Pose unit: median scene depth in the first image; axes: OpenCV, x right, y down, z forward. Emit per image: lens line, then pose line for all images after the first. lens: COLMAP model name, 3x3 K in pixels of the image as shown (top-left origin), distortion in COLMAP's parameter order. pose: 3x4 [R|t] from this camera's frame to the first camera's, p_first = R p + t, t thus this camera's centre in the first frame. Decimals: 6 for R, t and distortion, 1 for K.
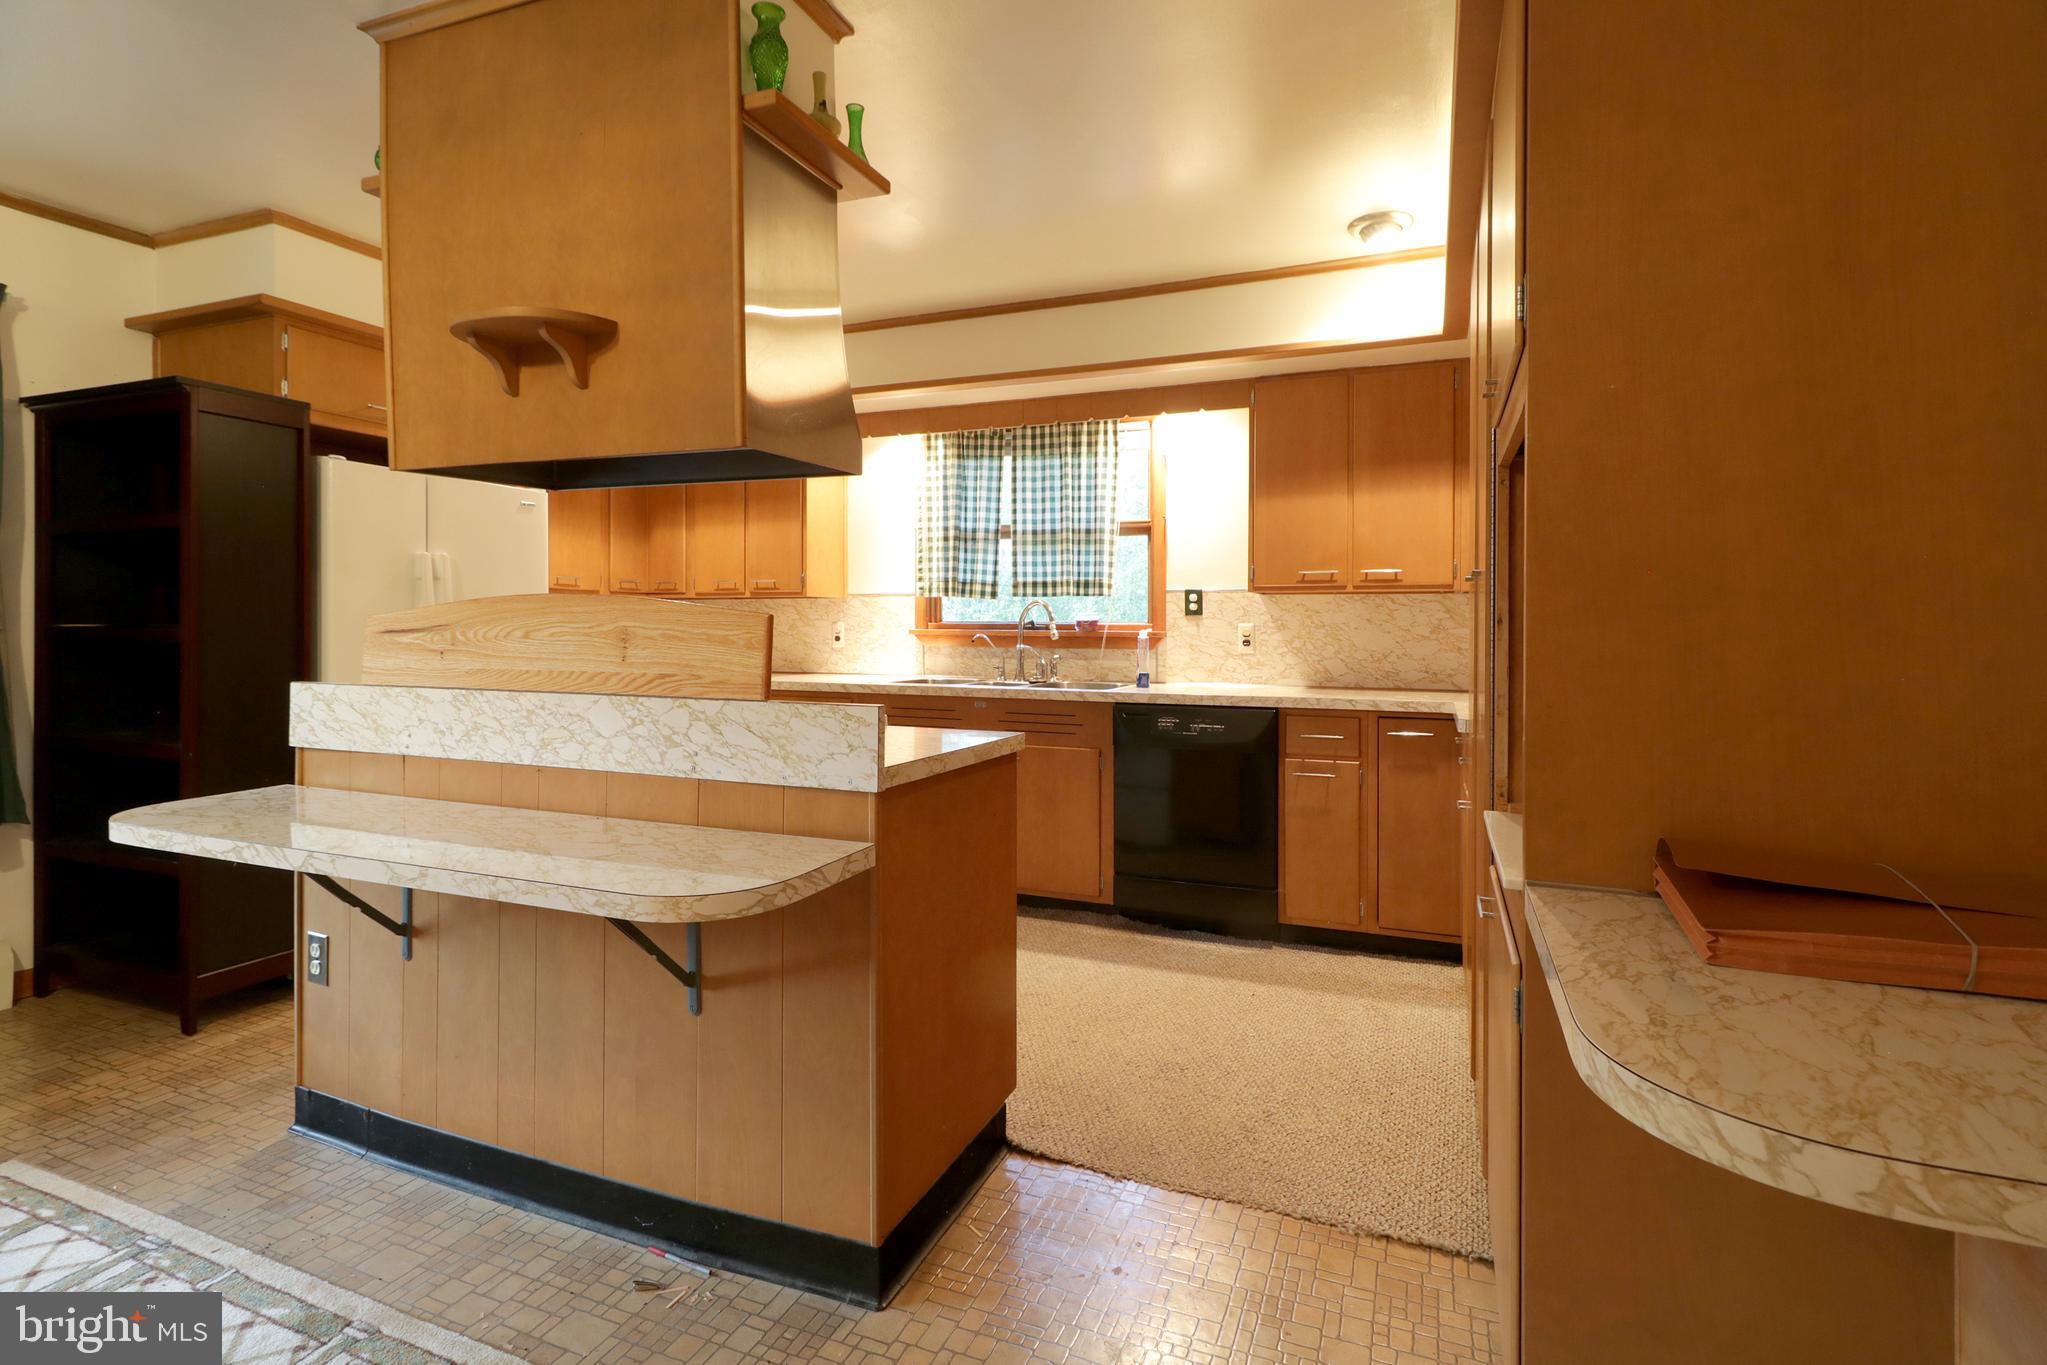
lens RADIAL K [[978.8, 0, 1035.9], [0, 978.8, 635.9], [0, 0, 1]] dist [-0.003558, 0.003907]
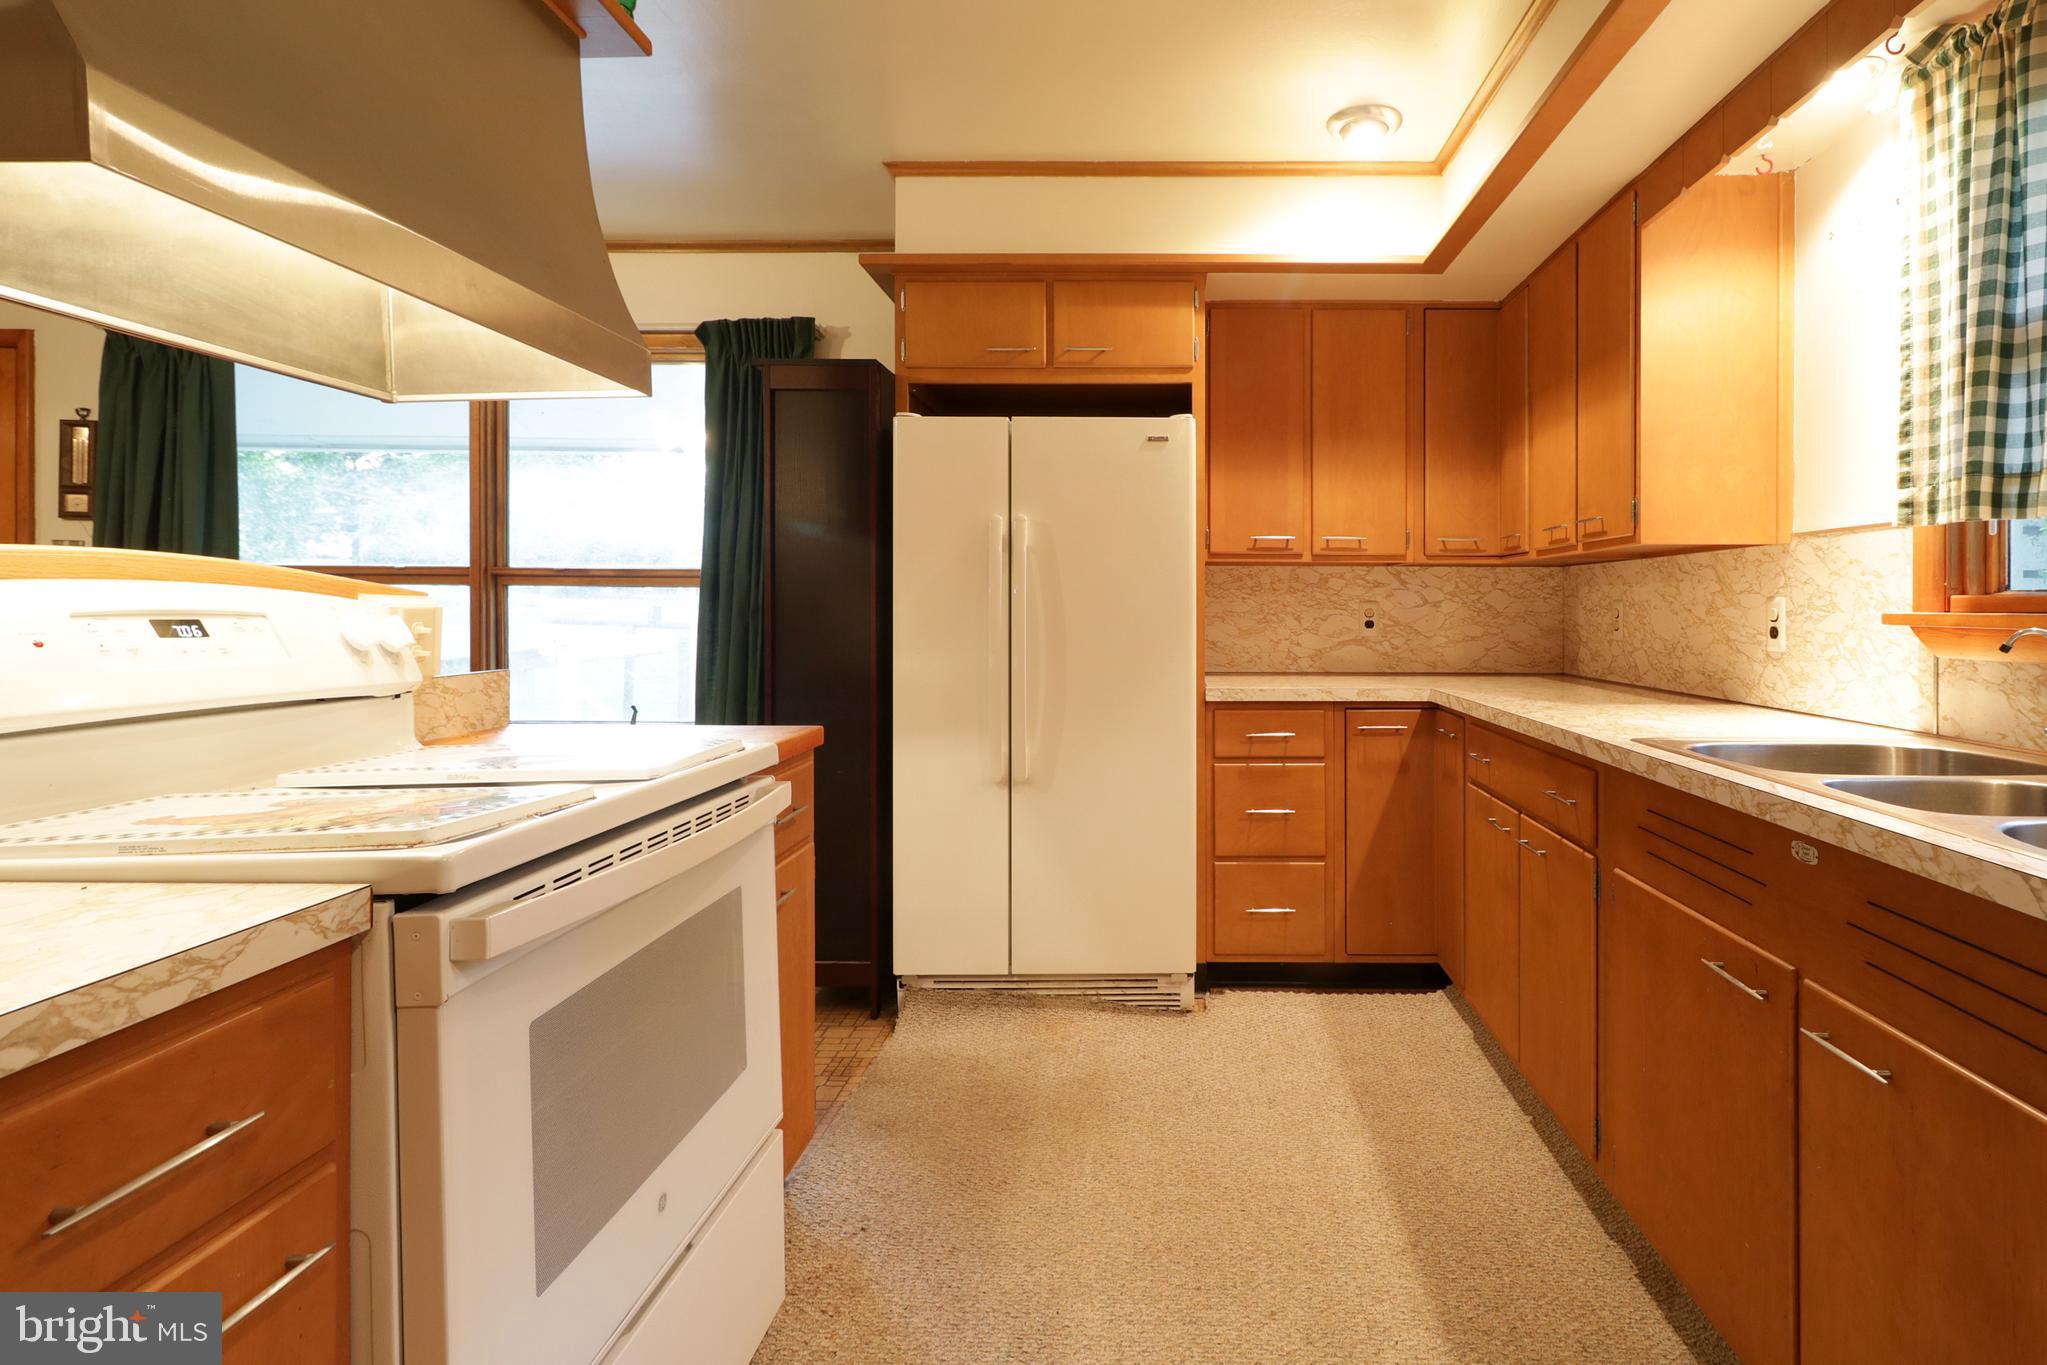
lens RADIAL K [[1003.4, 0, 1162.7], [0, 1003.4, 615.4], [0, 0, 1]] dist [-0.002031, 0.003830]
pose [[0.365523, 0.003216, -0.930797, 0.152793], [-0.010215, 0.999948, -0.000557, -0.002364], [0.930746, 0.009712, 0.365536, 0.644738]]
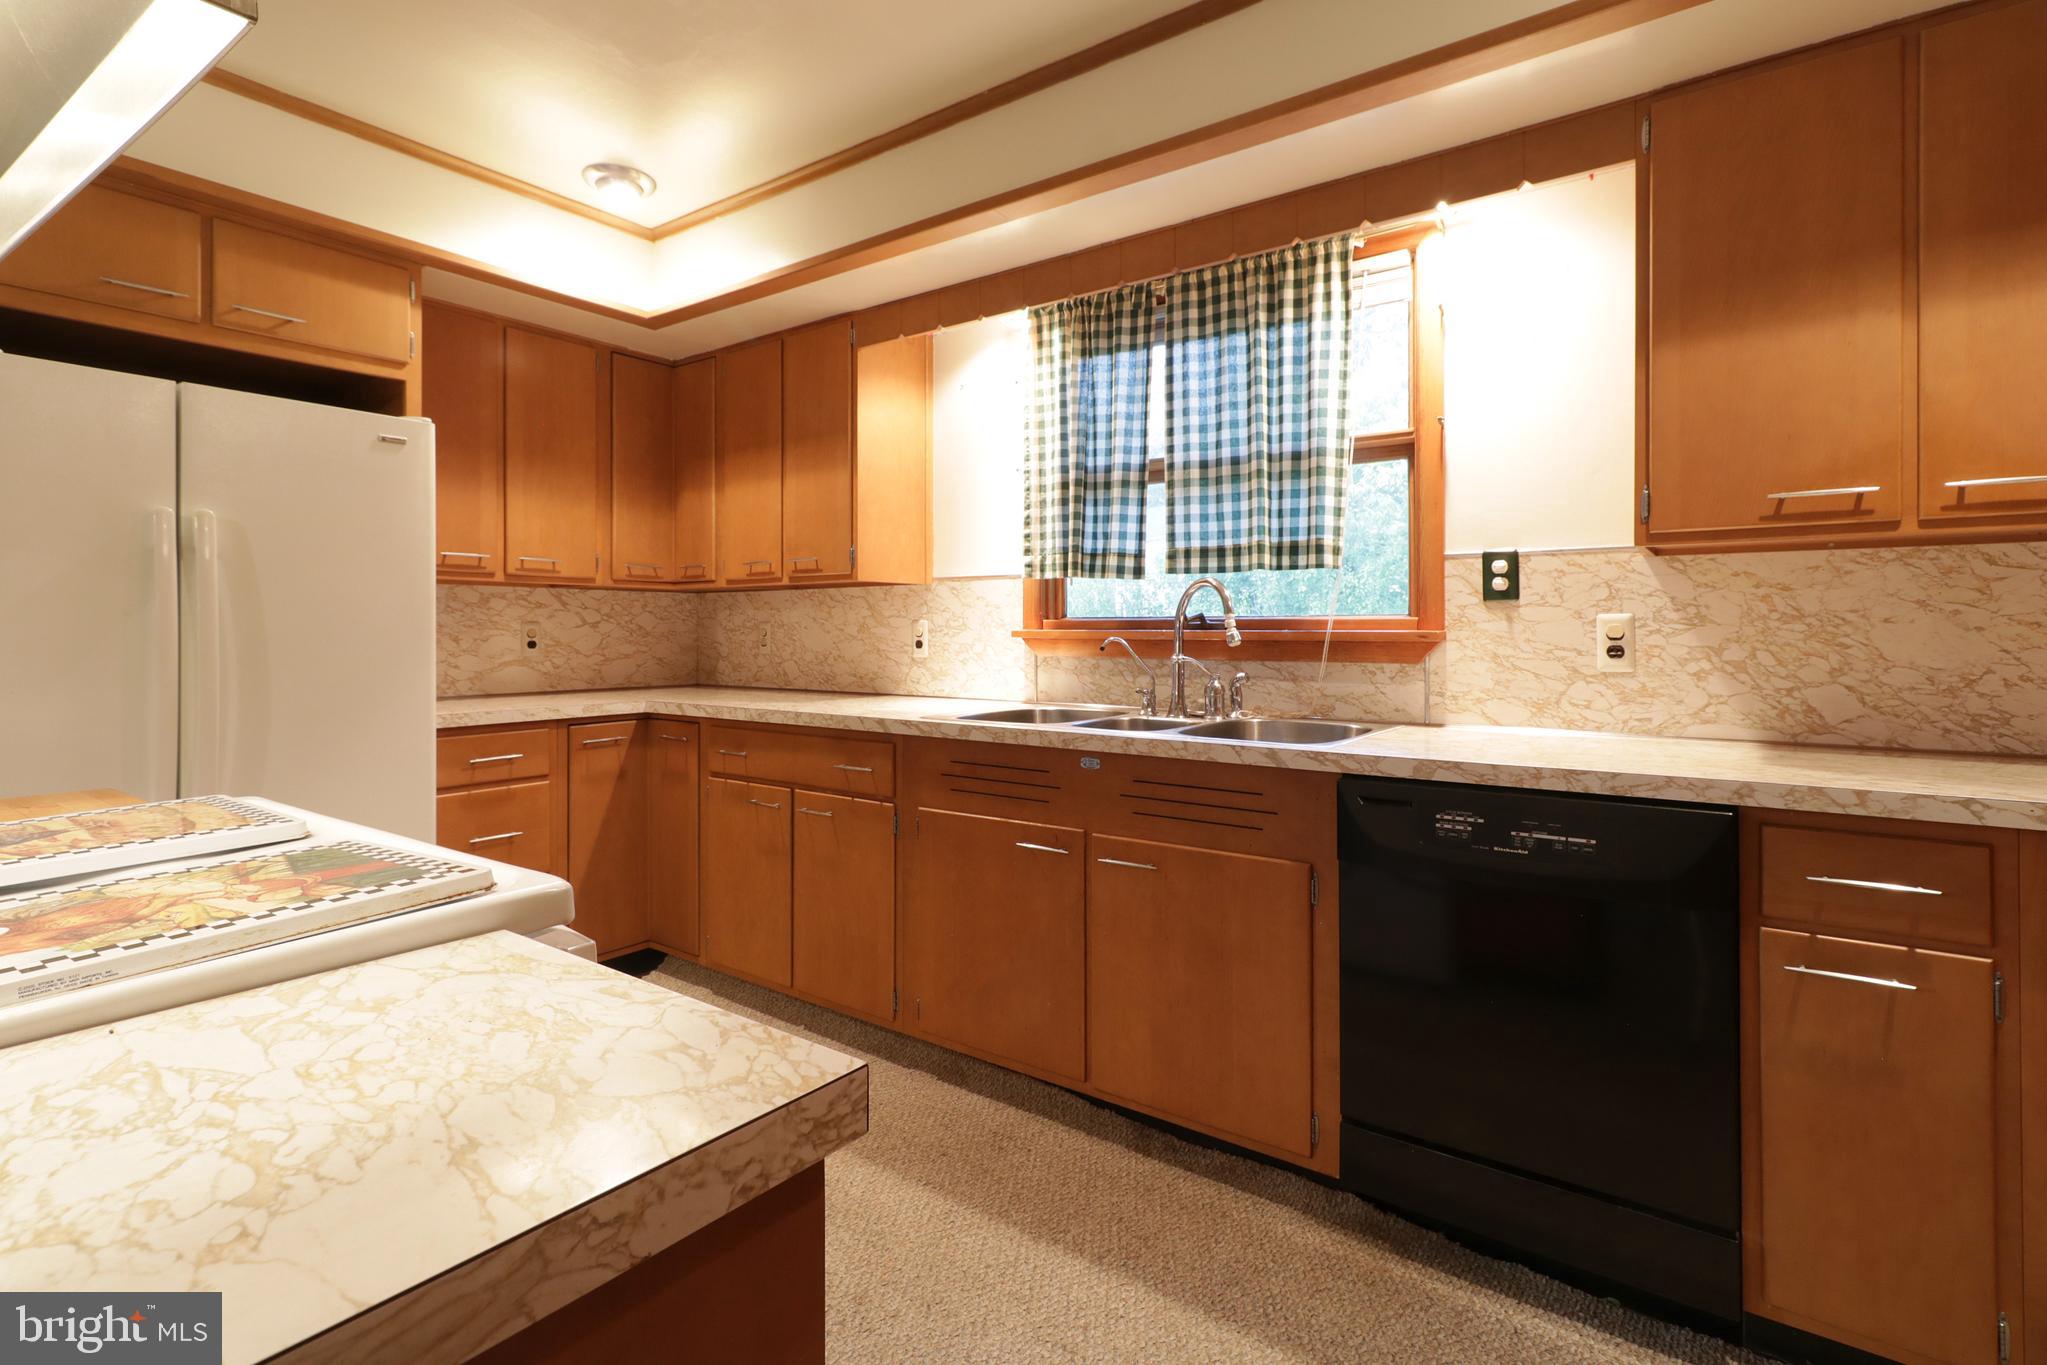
lens RADIAL K [[978.8, 0, 1023.2], [0, 978.8, 630.7], [0, 0, 1]] dist [-0.003558, 0.003907]
pose [[0.967460, -0.004701, -0.252981, 0.044033], [0.002242, 0.999947, -0.010008, 0.000416], [0.253015, 0.009115, 0.967419, 0.418760]]
